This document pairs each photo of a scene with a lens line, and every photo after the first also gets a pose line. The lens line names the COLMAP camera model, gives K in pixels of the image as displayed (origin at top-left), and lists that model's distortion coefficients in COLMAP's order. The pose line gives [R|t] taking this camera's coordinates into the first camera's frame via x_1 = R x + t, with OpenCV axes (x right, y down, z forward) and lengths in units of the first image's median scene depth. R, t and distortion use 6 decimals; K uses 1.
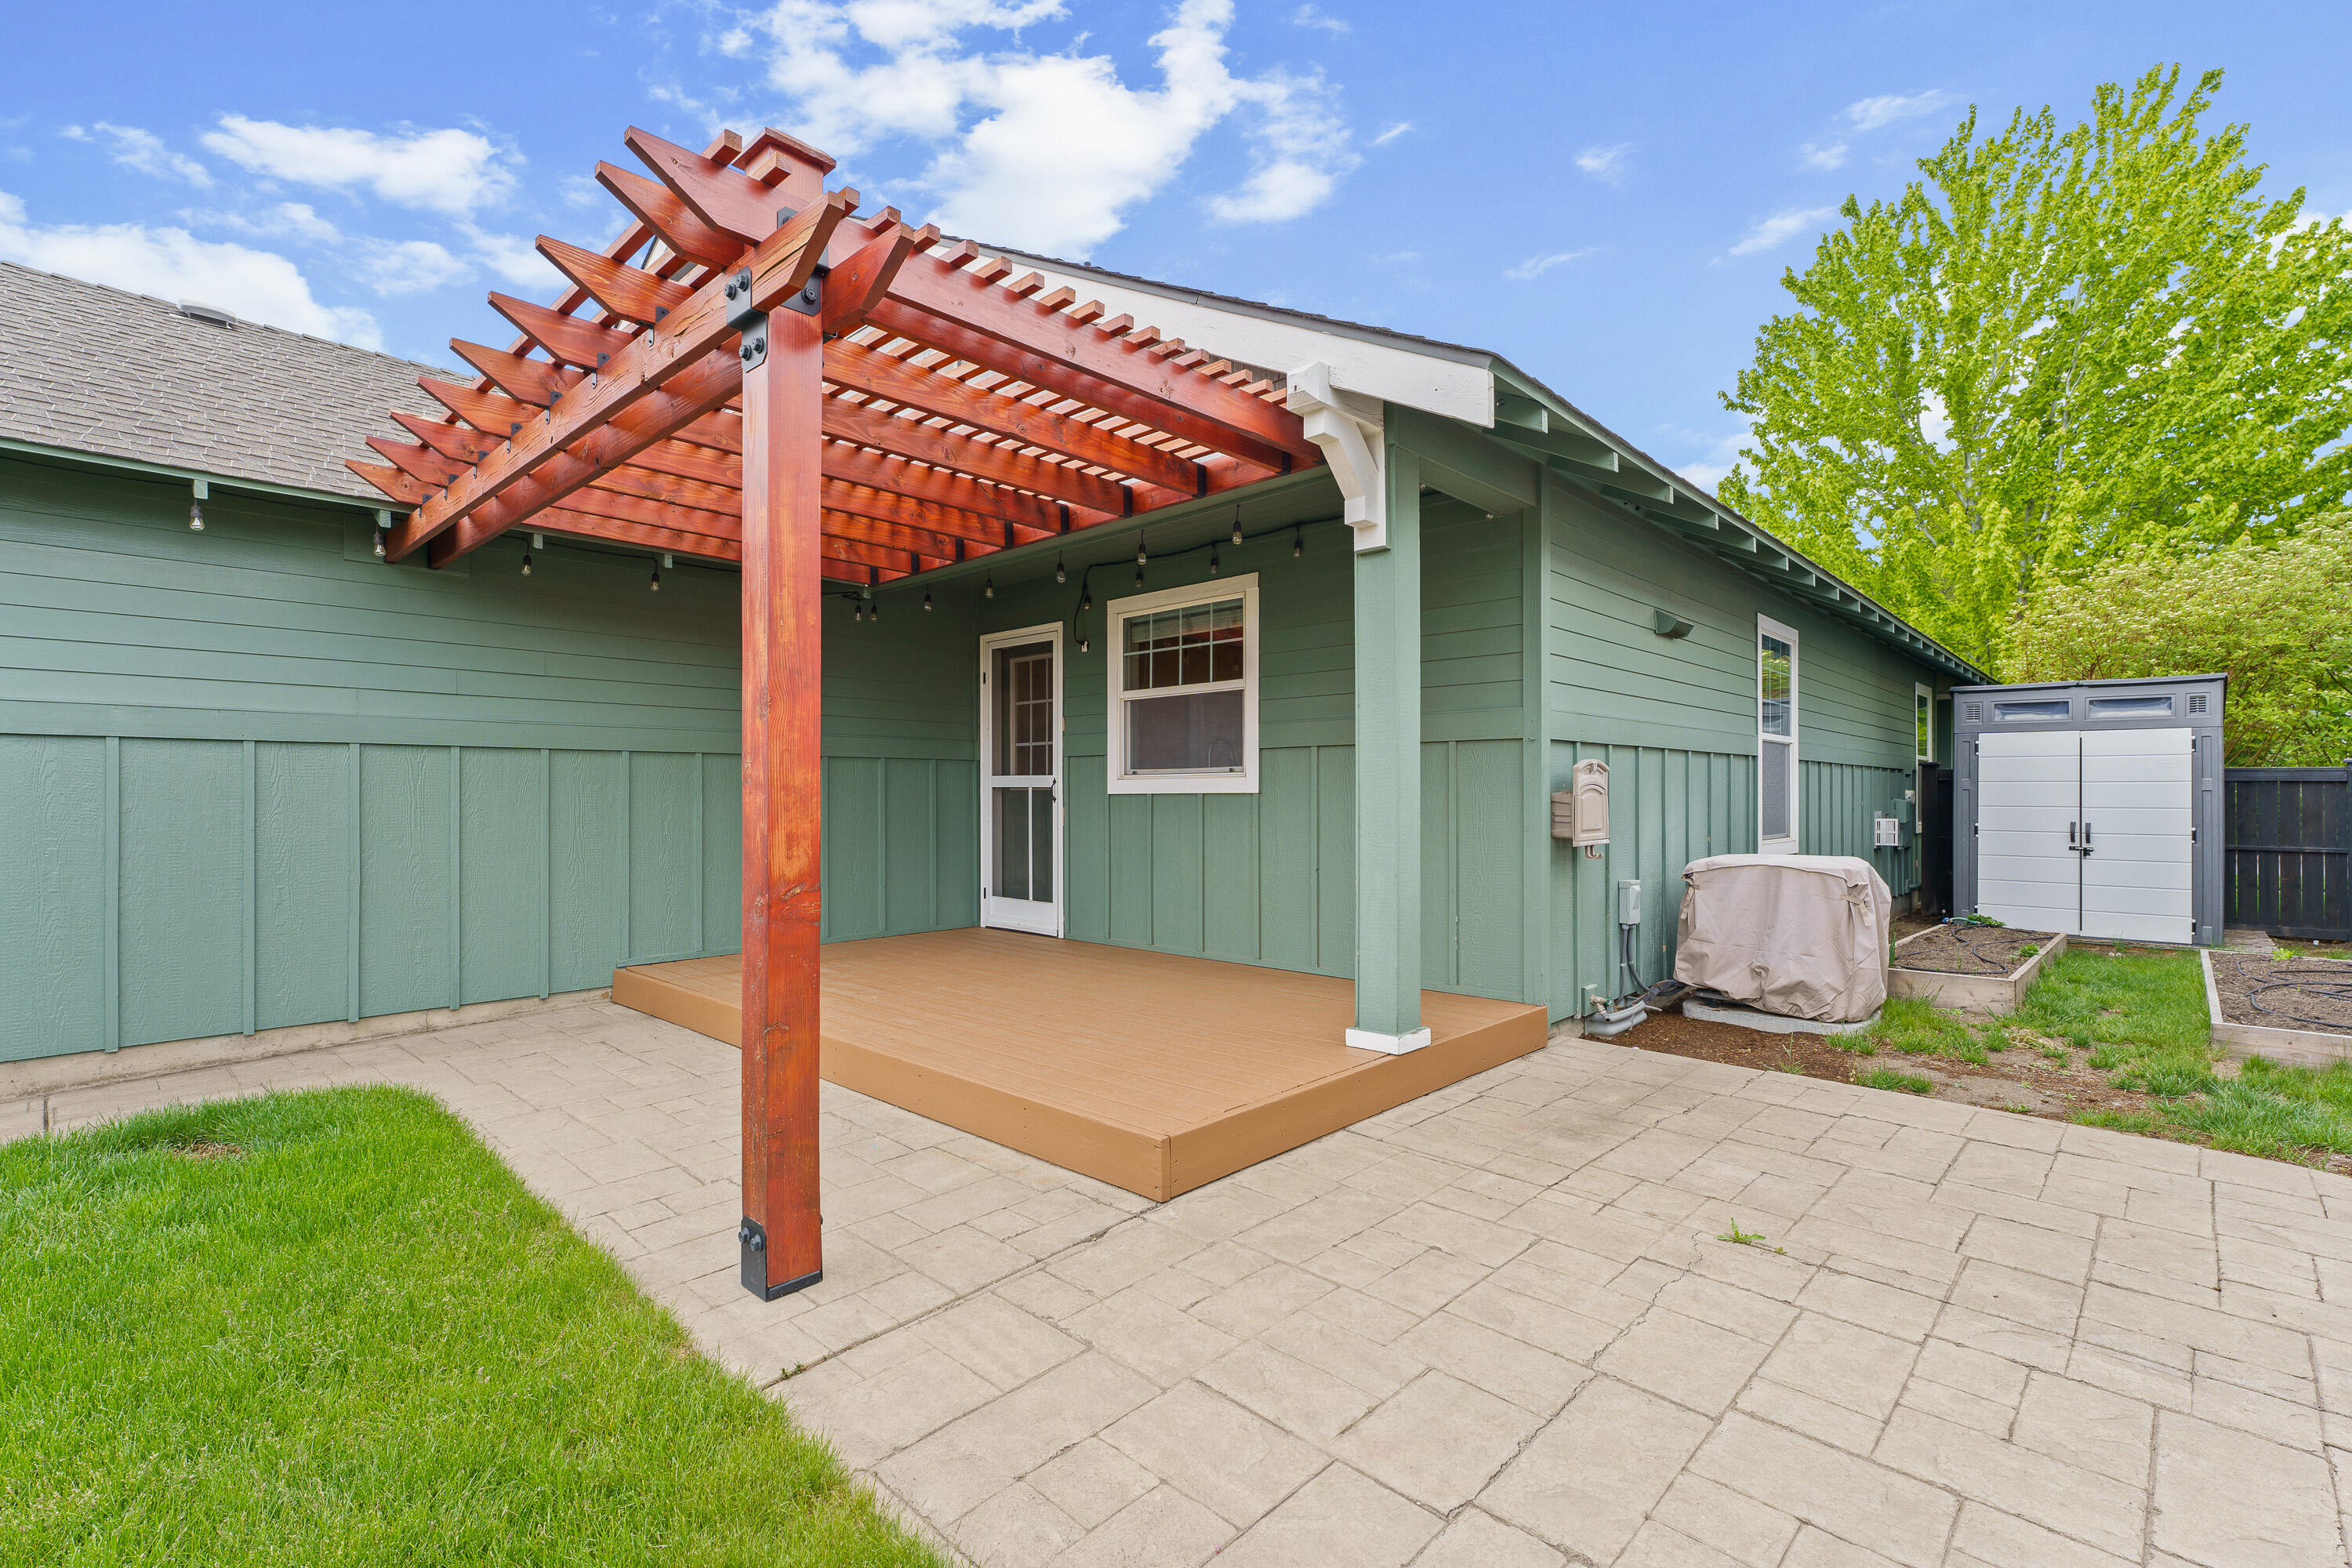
lens RADIAL K [[1056.2, 0, 1176.0], [0, 1056.2, 784.0], [0, 0, 1]] dist [0.000270, -0.000237]
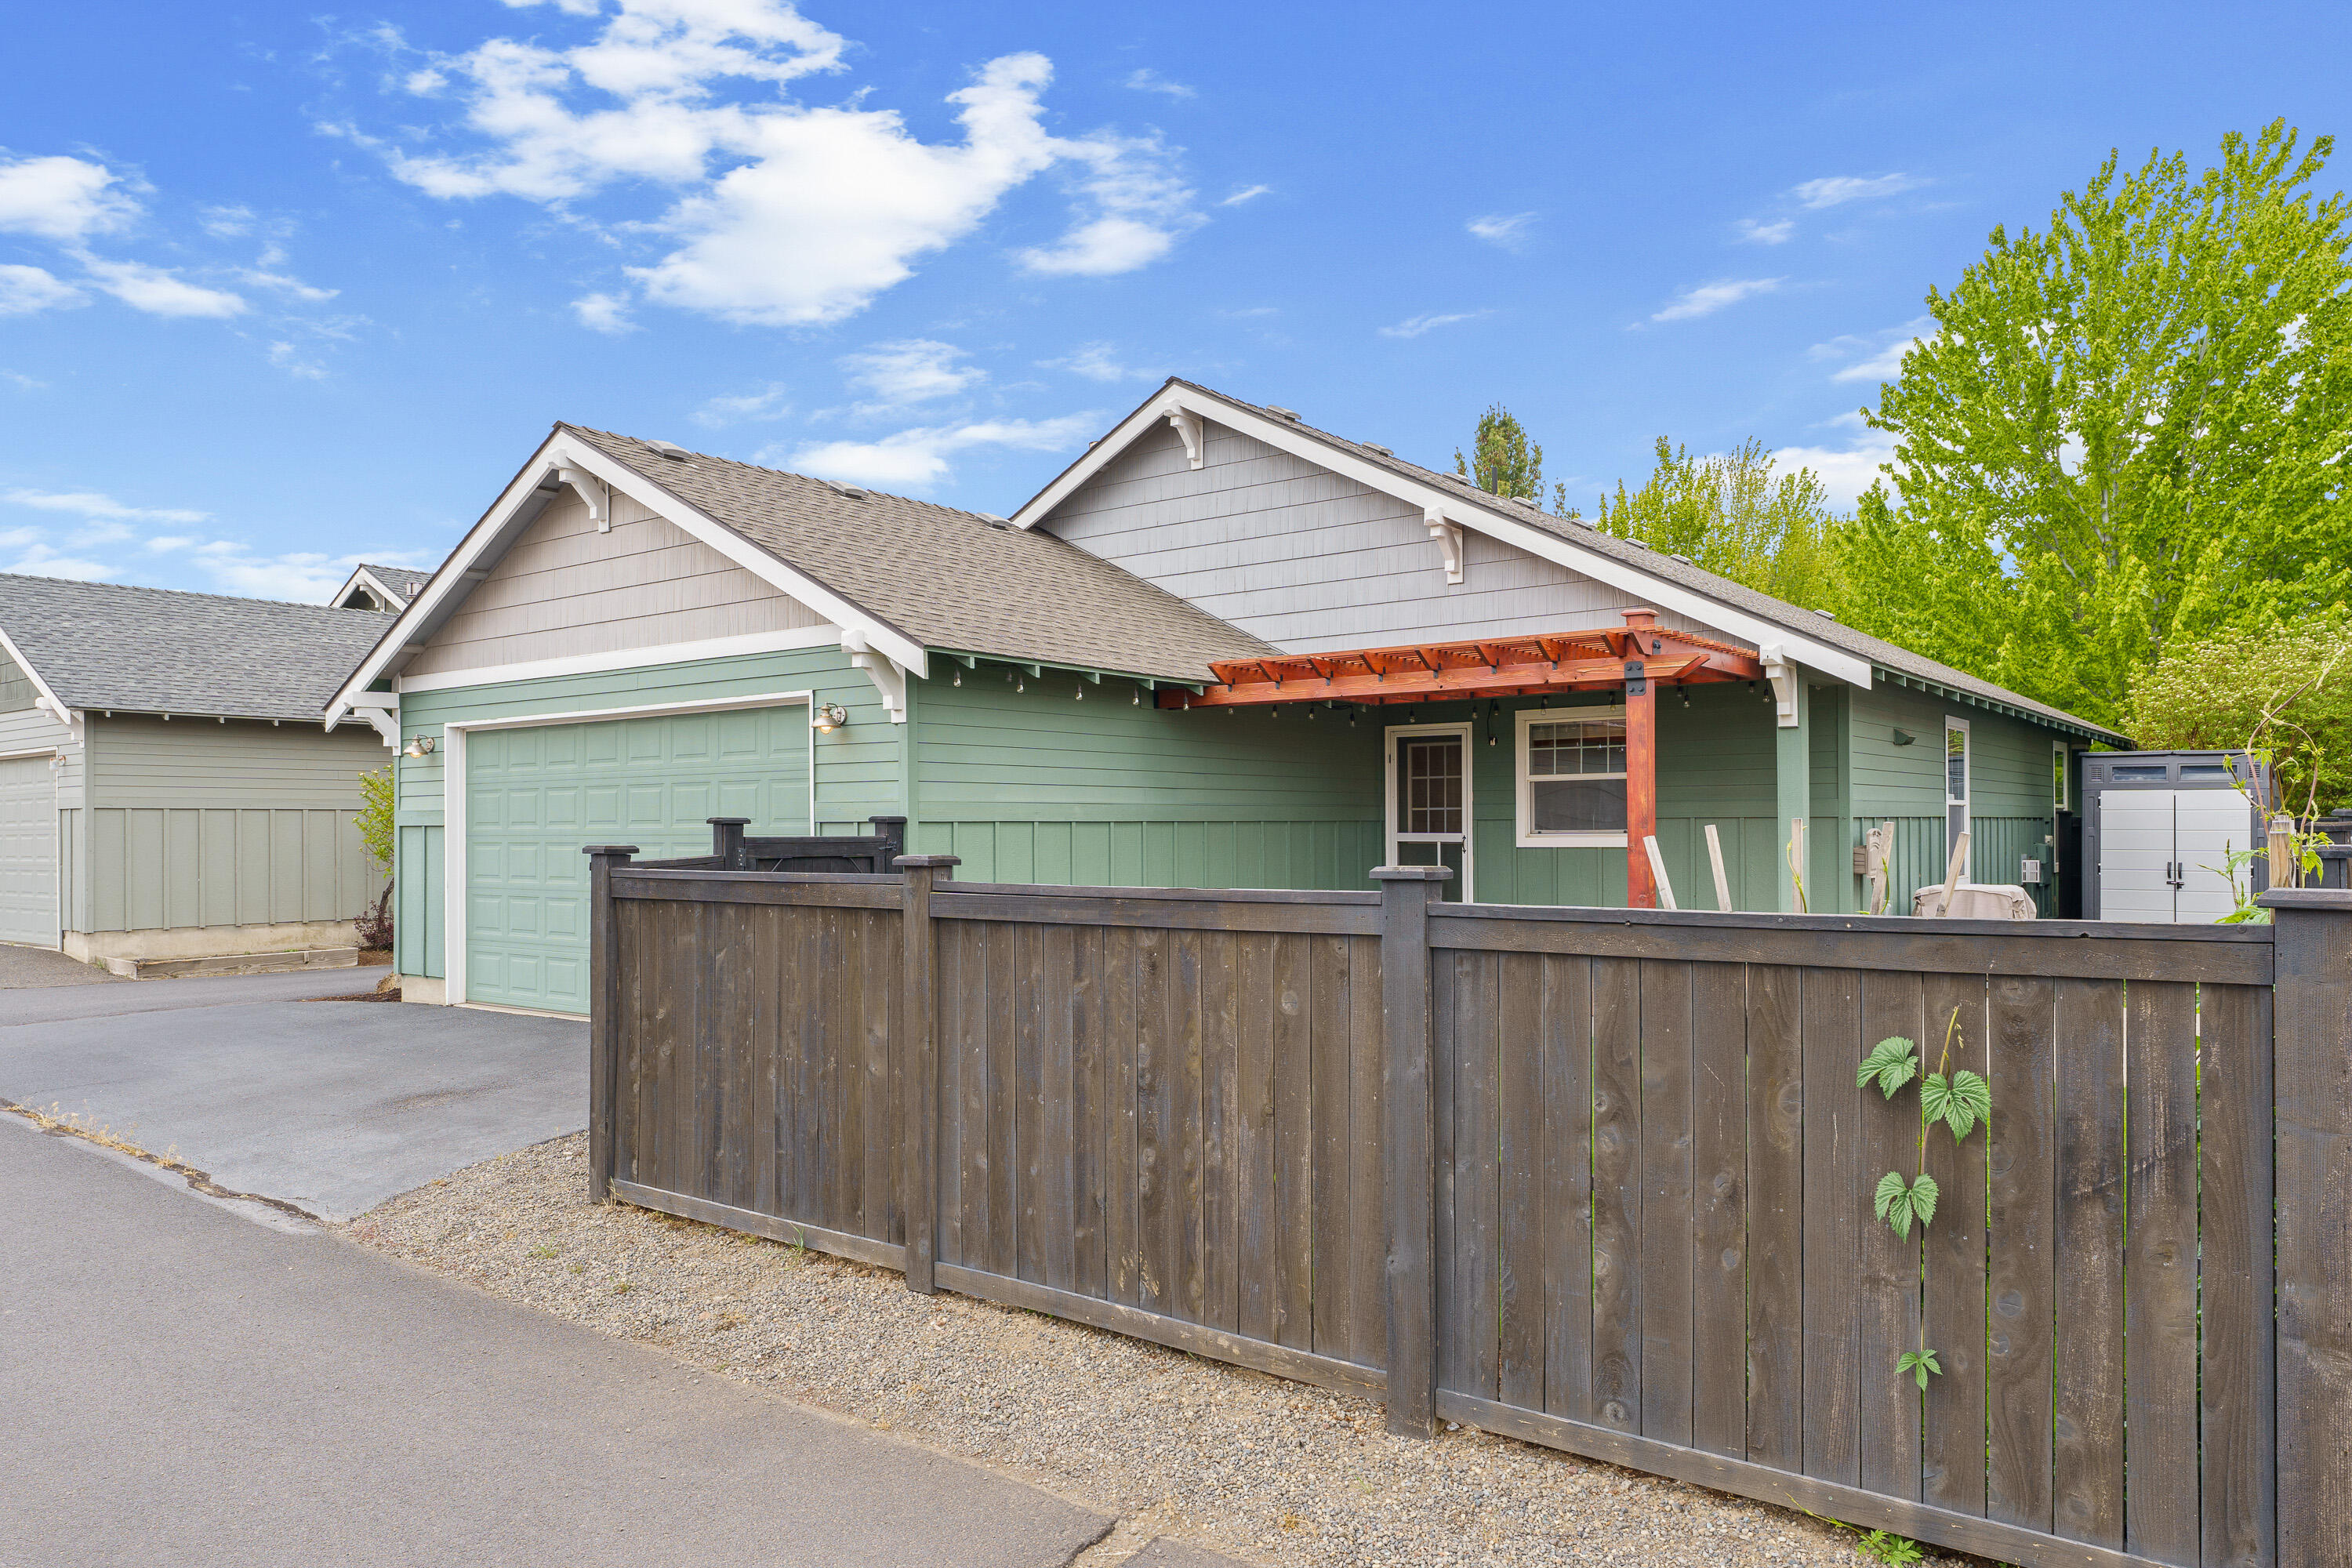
lens RADIAL K [[1581.0, 0, 1180.5], [0, 1581.0, 822.2], [0, 0, 1]] dist [0.003072, -0.002170]
pose [[0.994748, -0.004086, 0.102273, -0.554097], [0.003357, 0.999968, 0.007300, -0.031136], [-0.102299, -0.006918, 0.994730, -0.809553]]
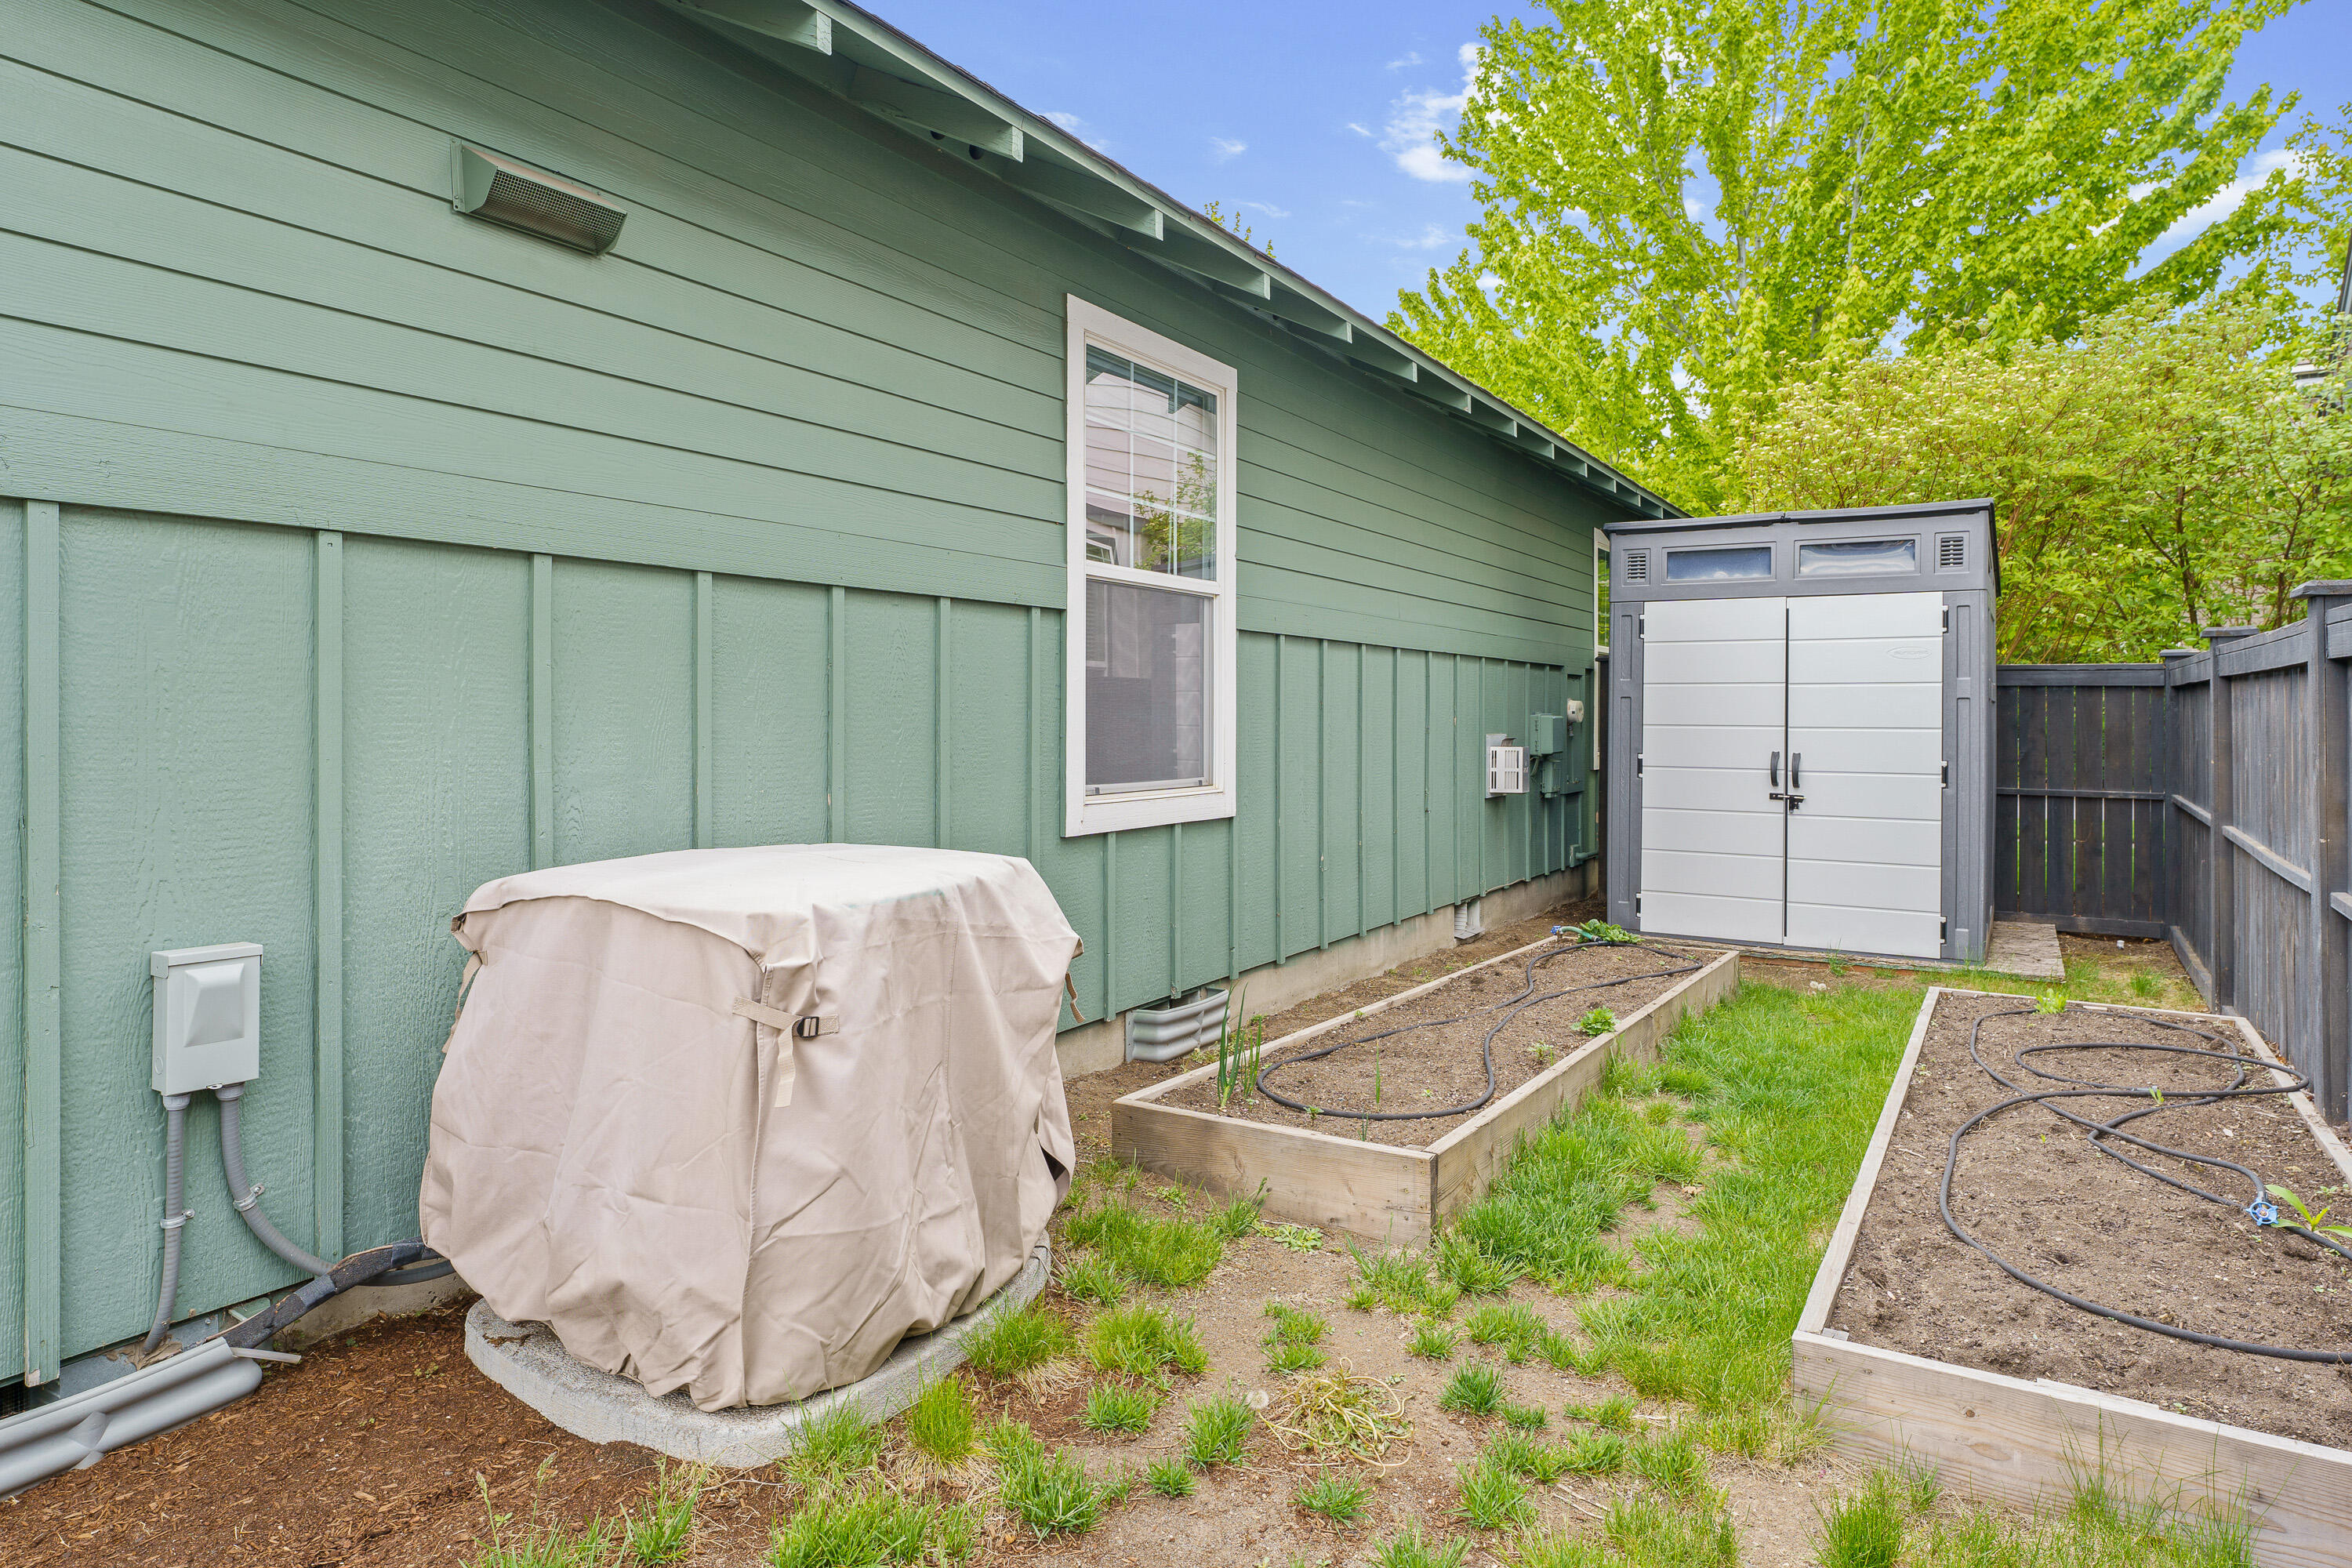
lens RADIAL K [[1361.7, 0, 1176.7], [0, 1361.7, 706.0], [0, 0, 1]] dist [-0.002446, -0.000725]
pose [[0.980007, 0.004438, 0.198912, 0.392459], [-0.005075, 0.999983, 0.002694, 0.010692], [-0.198896, -0.003650, 0.980014, 0.341677]]
